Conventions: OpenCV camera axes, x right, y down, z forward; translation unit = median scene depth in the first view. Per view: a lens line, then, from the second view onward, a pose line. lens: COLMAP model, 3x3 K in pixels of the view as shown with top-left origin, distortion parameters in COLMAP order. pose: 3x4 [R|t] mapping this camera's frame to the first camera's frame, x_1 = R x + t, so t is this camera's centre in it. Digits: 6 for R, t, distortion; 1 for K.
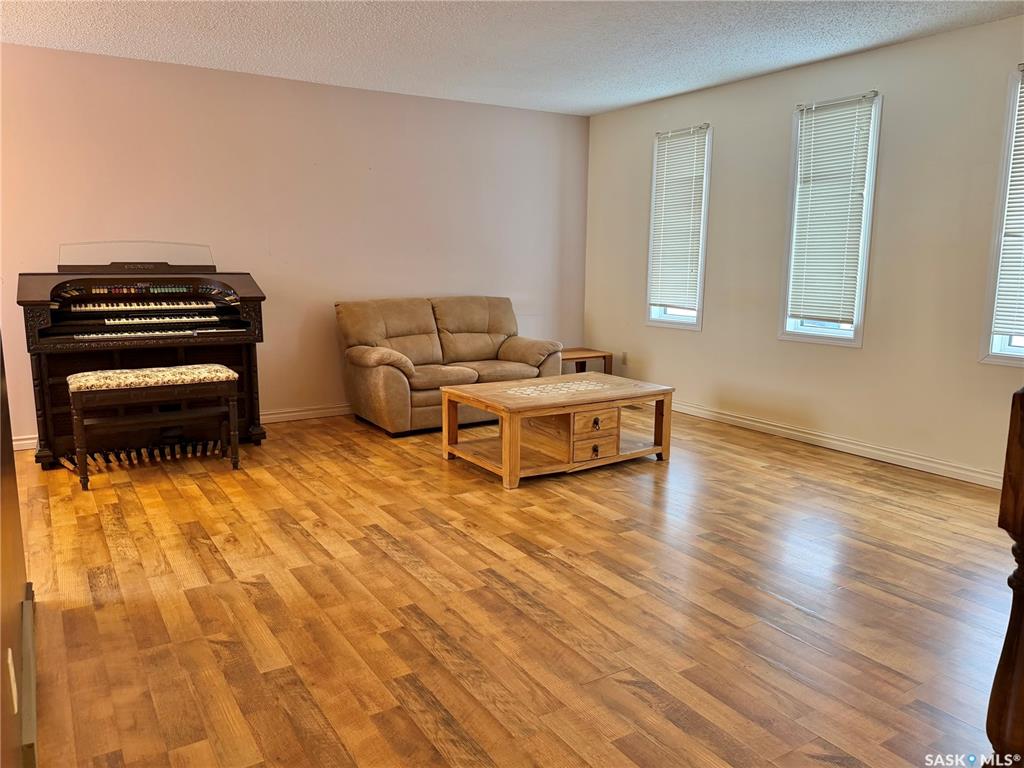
lens RADIAL K [[754.9, 0, 514.2], [0, 754.9, 387.3], [0, 0, 1]] dist [0.059141, -0.095842]
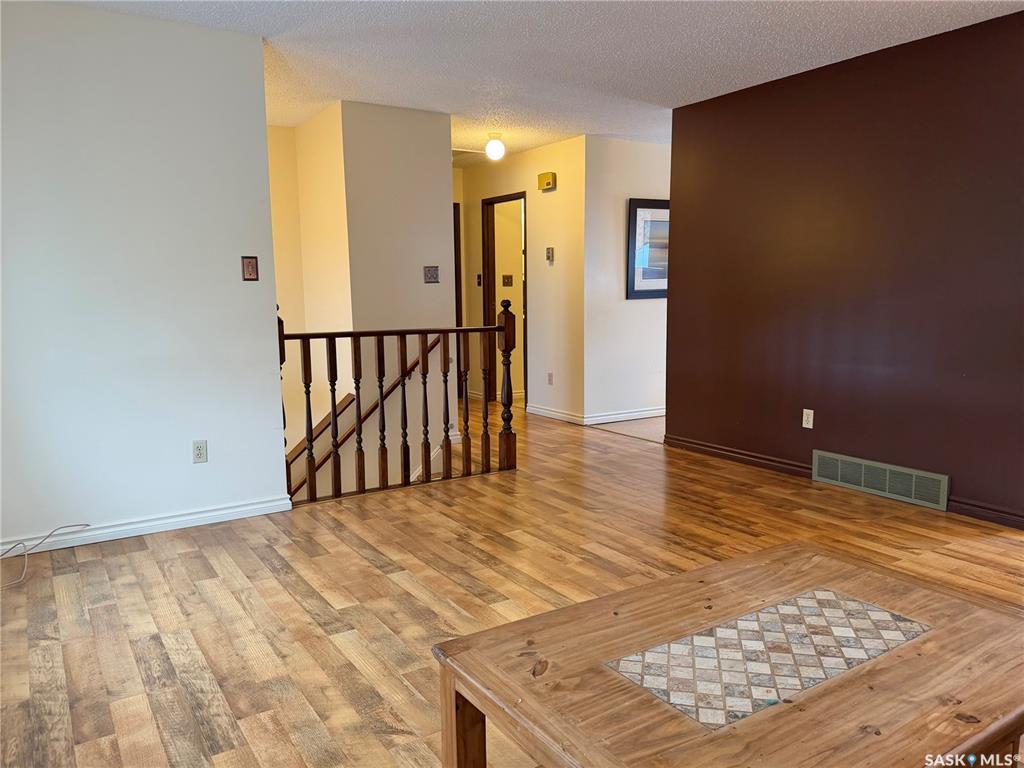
lens RADIAL K [[754.9, 0, 514.8], [0, 754.9, 387.9], [0, 0, 1]] dist [0.059141, -0.095842]
pose [[-0.999940, 0.004929, -0.009742, 0.201617], [0.001775, 0.953804, 0.300424, -0.242429], [0.010773, 0.300388, -0.953756, 1.456460]]
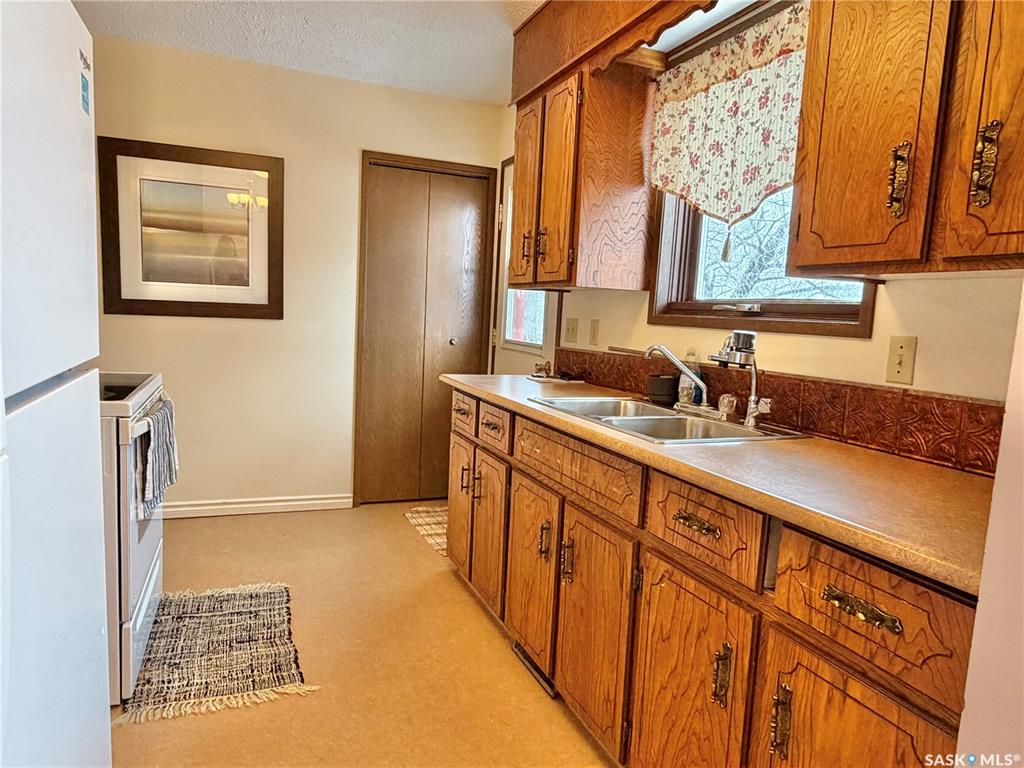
lens RADIAL K [[651.7, 0, 503.7], [0, 651.7, 387.5], [0, 0, 1]] dist [0.002869, -0.001329]
pose [[-0.984441, -0.077452, 0.157725, -0.690213], [-0.030495, 0.959301, 0.280733, -0.087633], [-0.173049, 0.271555, -0.946738, 0.537773]]
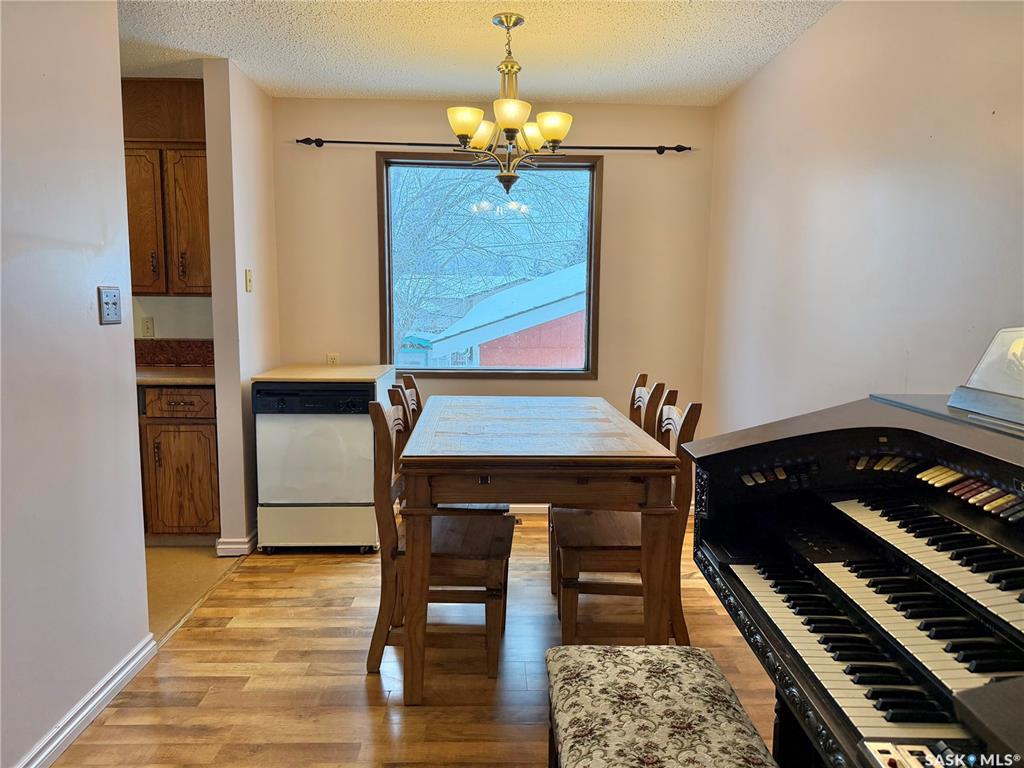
lens RADIAL K [[722.7, 0, 528.5], [0, 722.7, 384.6], [0, 0, 1]] dist [0.010251, -0.007708]
pose [[-0.492201, 0.091564, -0.865652, -0.220249], [-0.162642, 0.967267, 0.194789, -0.212818], [0.855152, 0.236667, -0.461198, 1.091989]]
